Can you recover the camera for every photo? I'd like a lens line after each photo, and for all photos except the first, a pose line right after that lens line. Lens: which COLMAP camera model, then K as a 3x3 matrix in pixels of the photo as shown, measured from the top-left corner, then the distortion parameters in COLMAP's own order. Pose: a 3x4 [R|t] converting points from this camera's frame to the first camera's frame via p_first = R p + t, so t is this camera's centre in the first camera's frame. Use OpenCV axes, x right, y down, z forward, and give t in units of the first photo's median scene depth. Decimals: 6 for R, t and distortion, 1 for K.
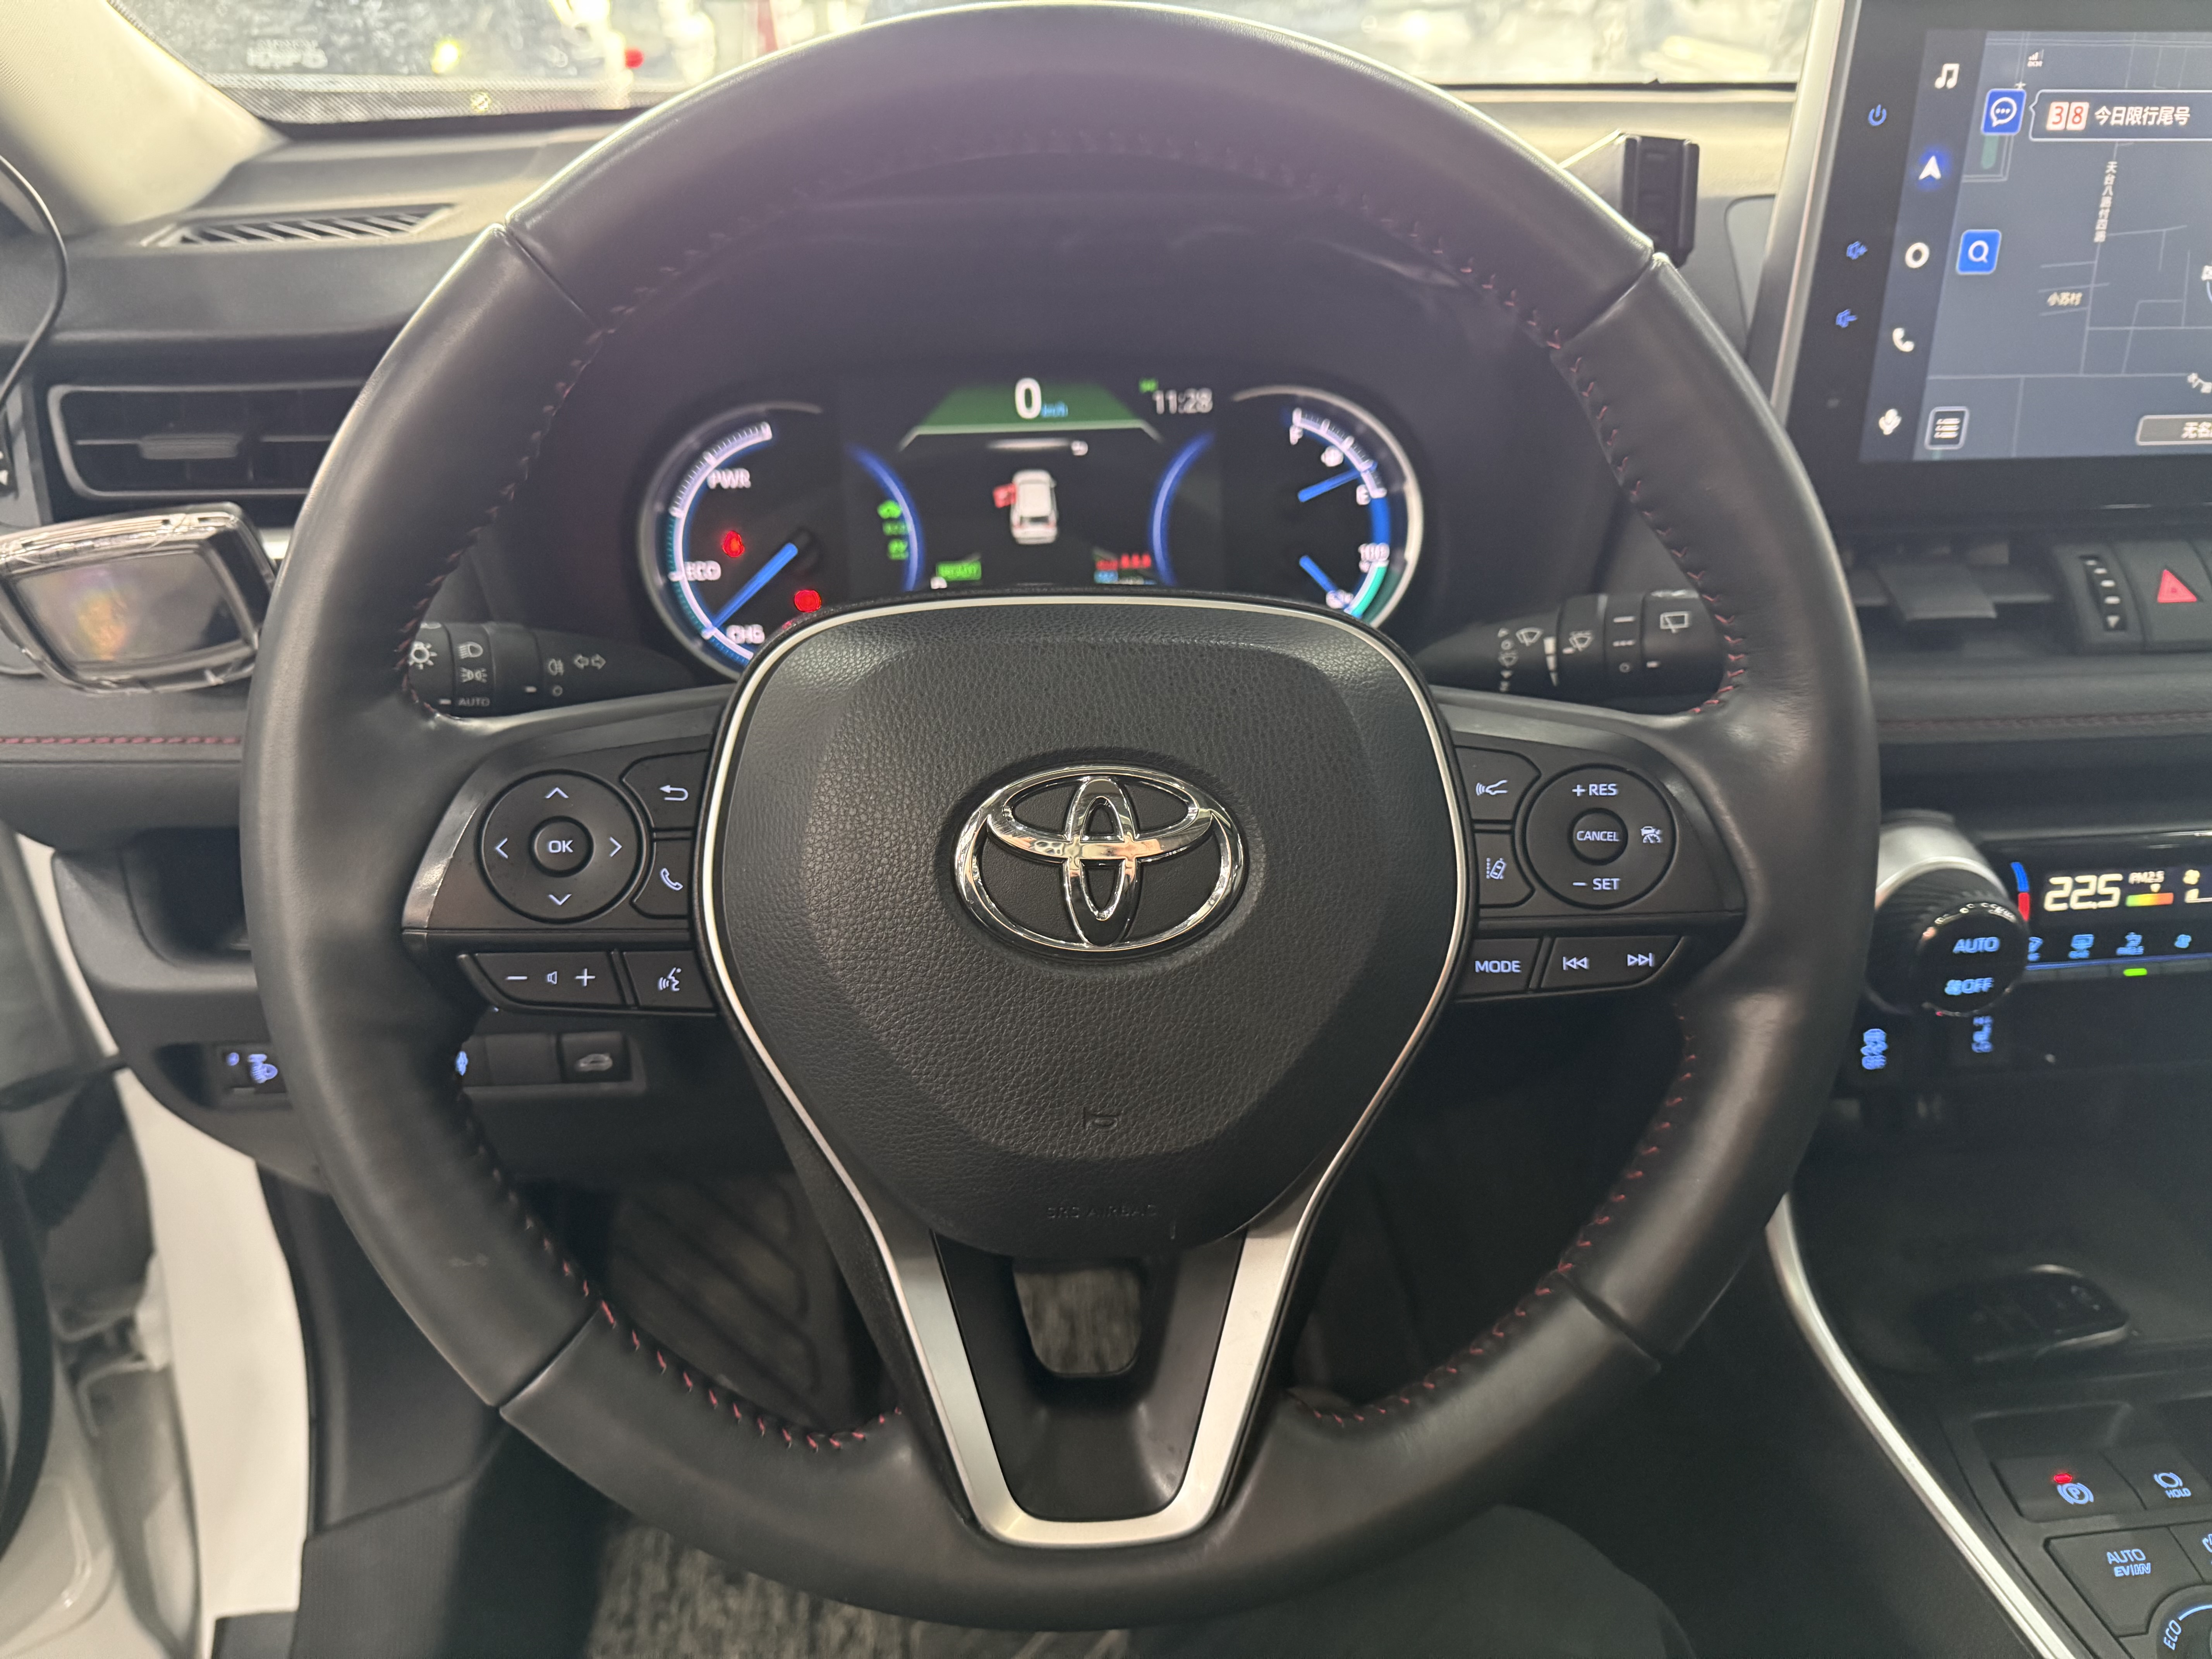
lens RADIAL K [[1586.0, 0, 1125.6], [0, 1586.0, 832.8], [0, 0, 1]] dist [0.065100, -0.100152]
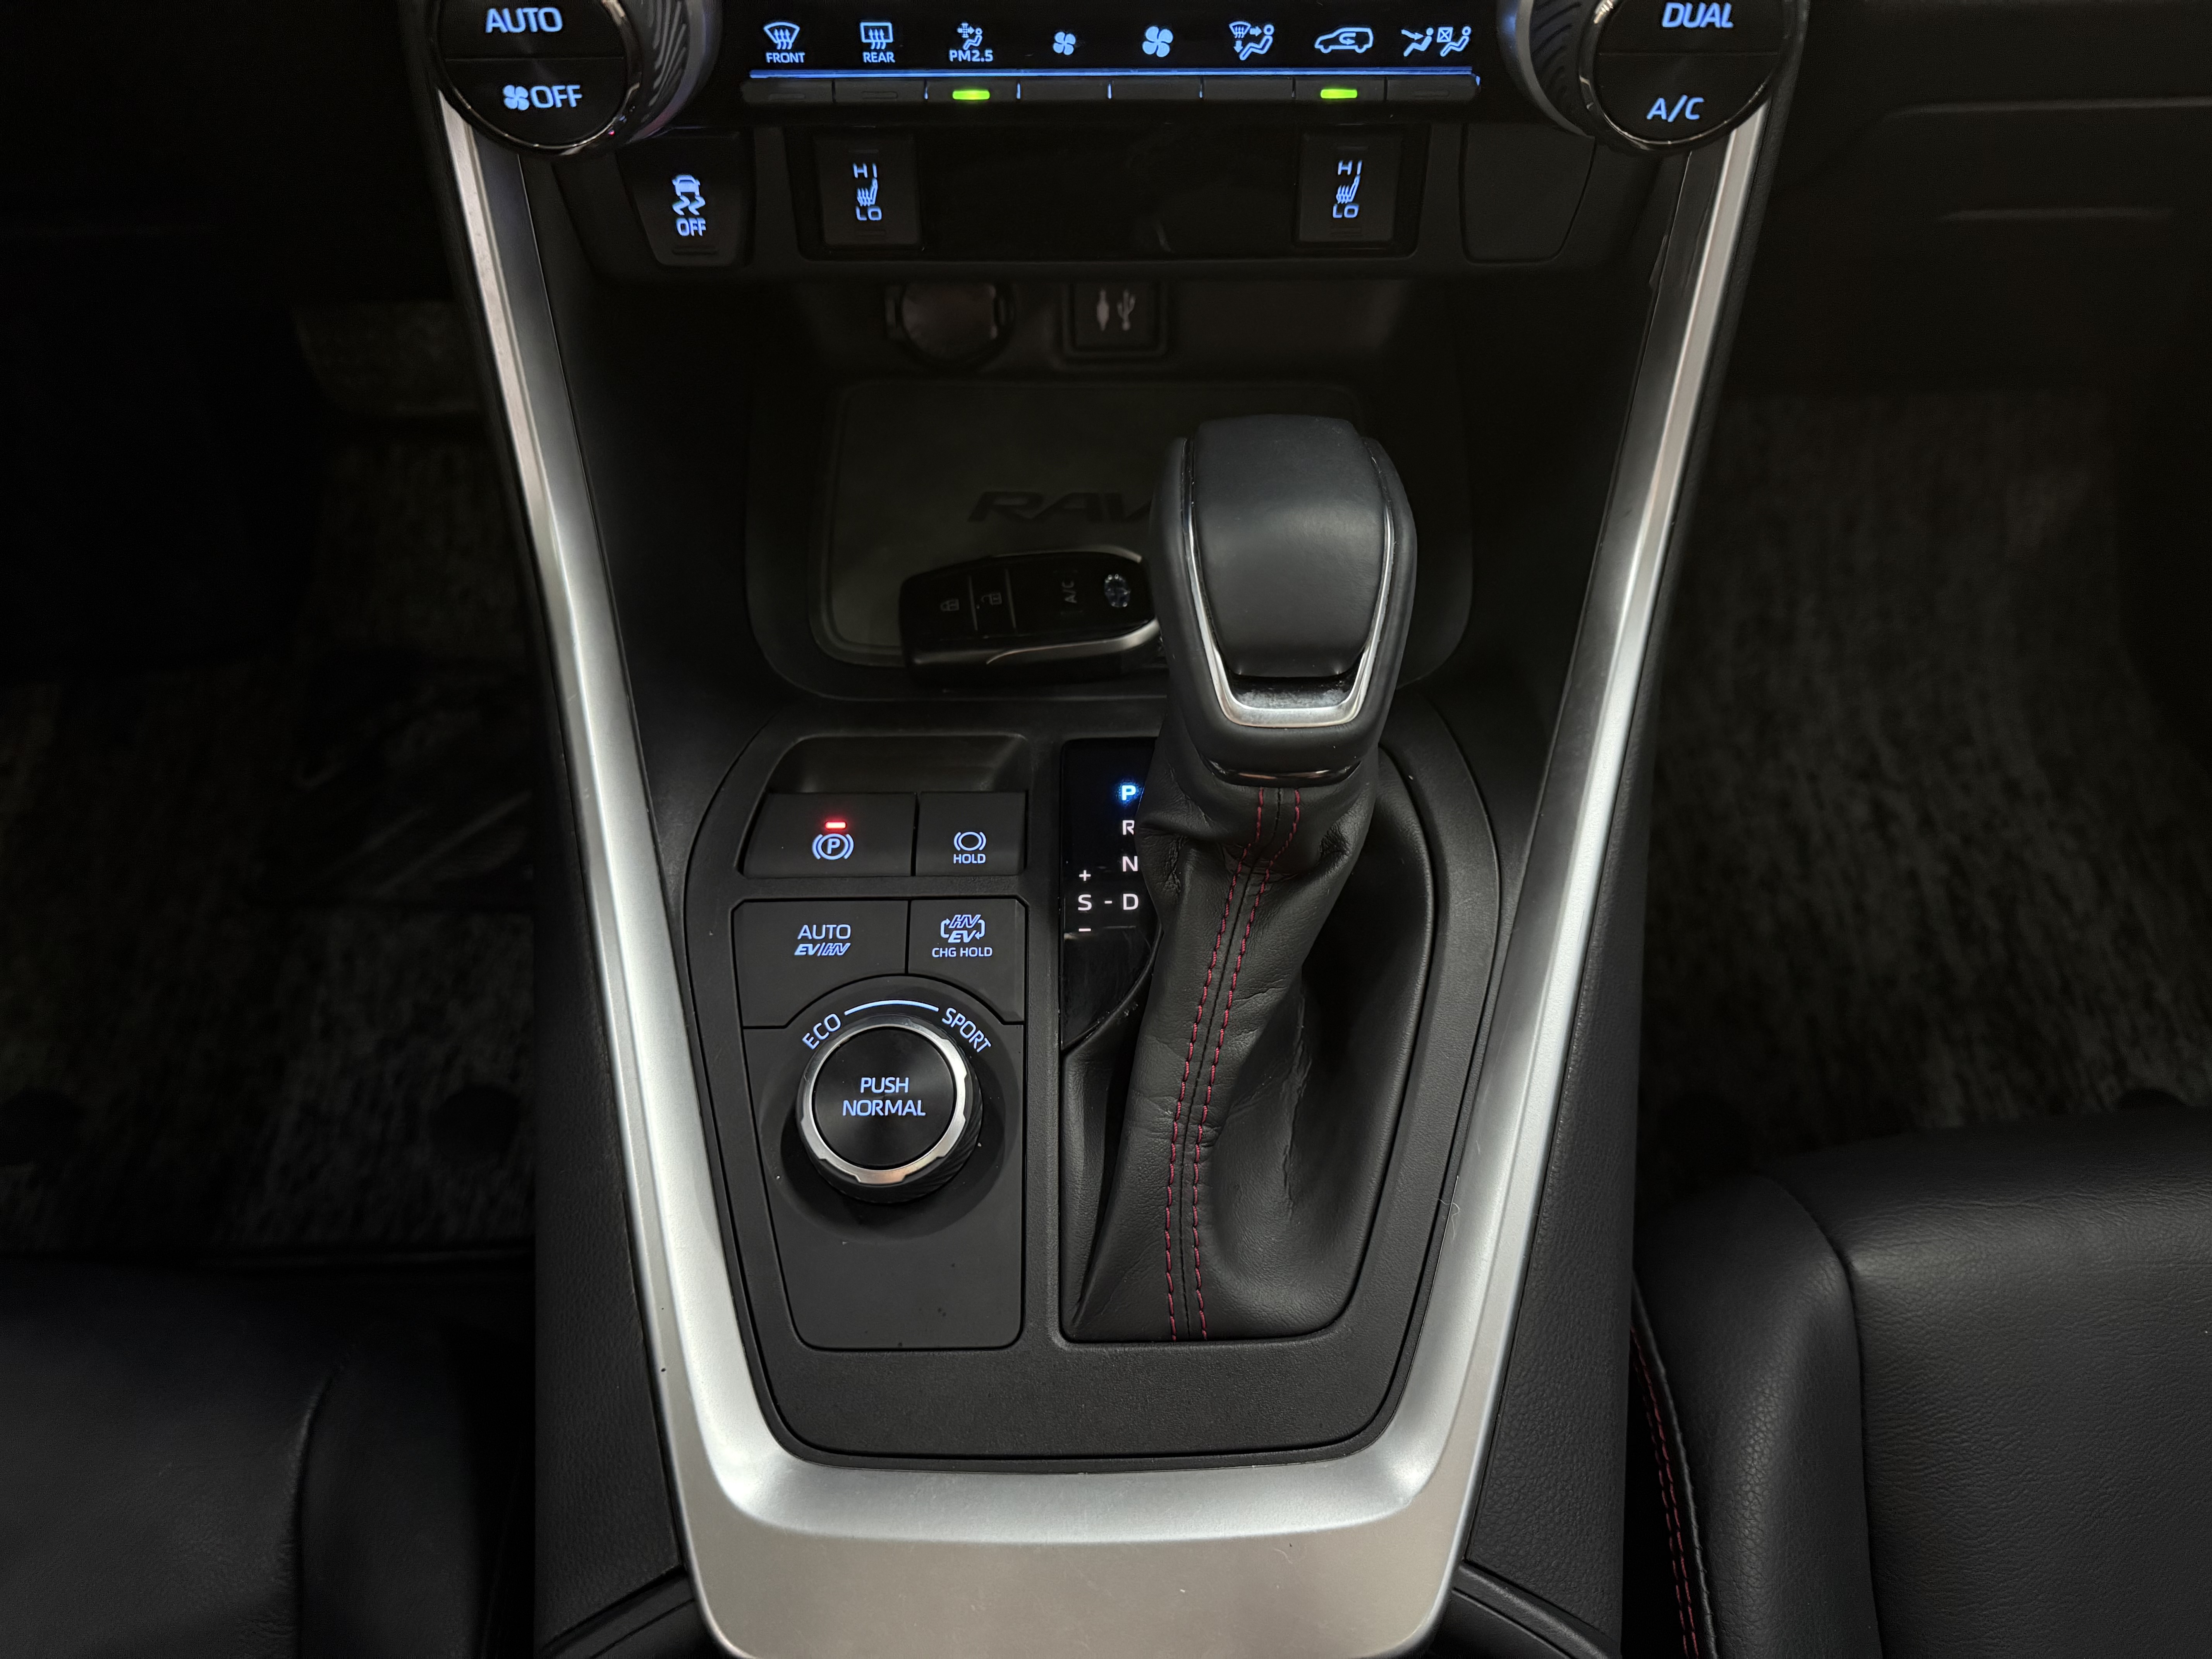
lens RADIAL K [[1601.2, 0, 1099.9], [0, 1601.2, 861.9], [0, 0, 1]] dist [0.048194, -0.120558]
pose [[0.993937, 0.092135, -0.060002, 0.737419], [-0.049107, 0.860256, 0.507492, 0.025520], [0.098375, -0.501468, 0.859565, 0.338538]]
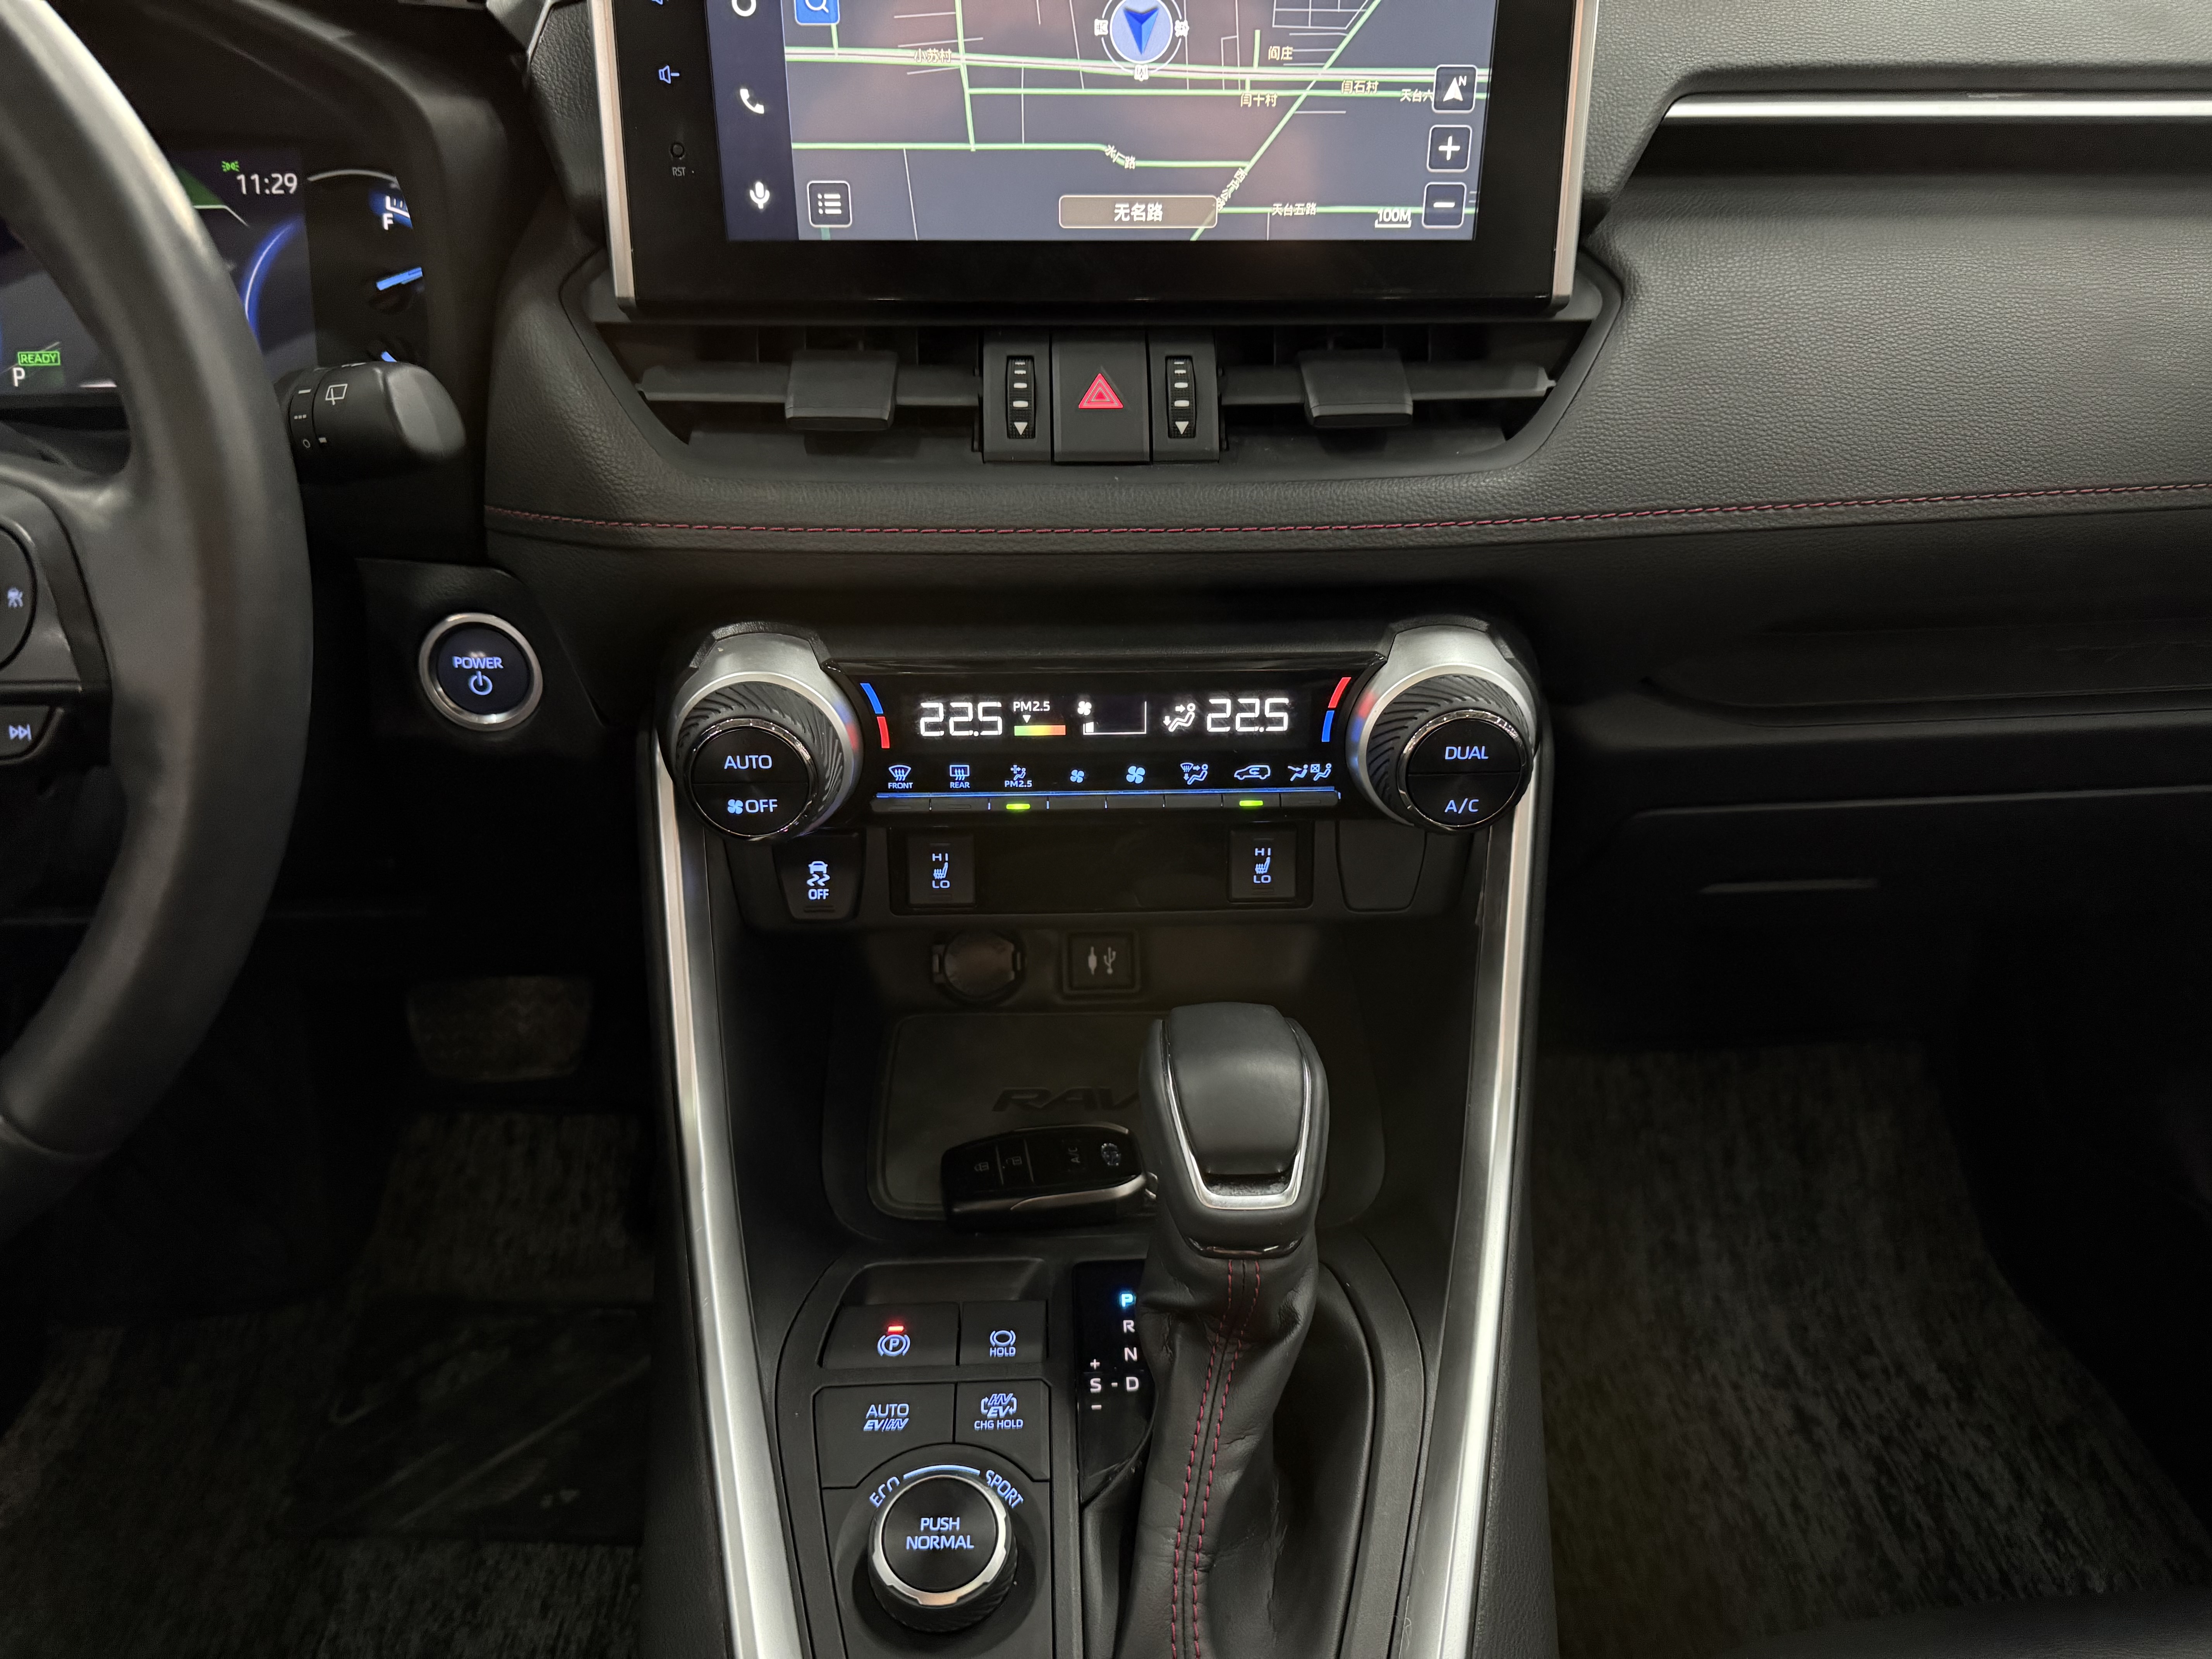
lens RADIAL K [[1575.6, 0, 1098.2], [0, 1575.6, 841.9], [0, 0, 1]] dist [0.104372, -0.197067]
pose [[0.996794, 0.044350, -0.066598, 0.736608], [-0.039079, 0.996151, 0.078466, 0.032792], [0.069822, -0.075612, 0.994690, 0.075155]]
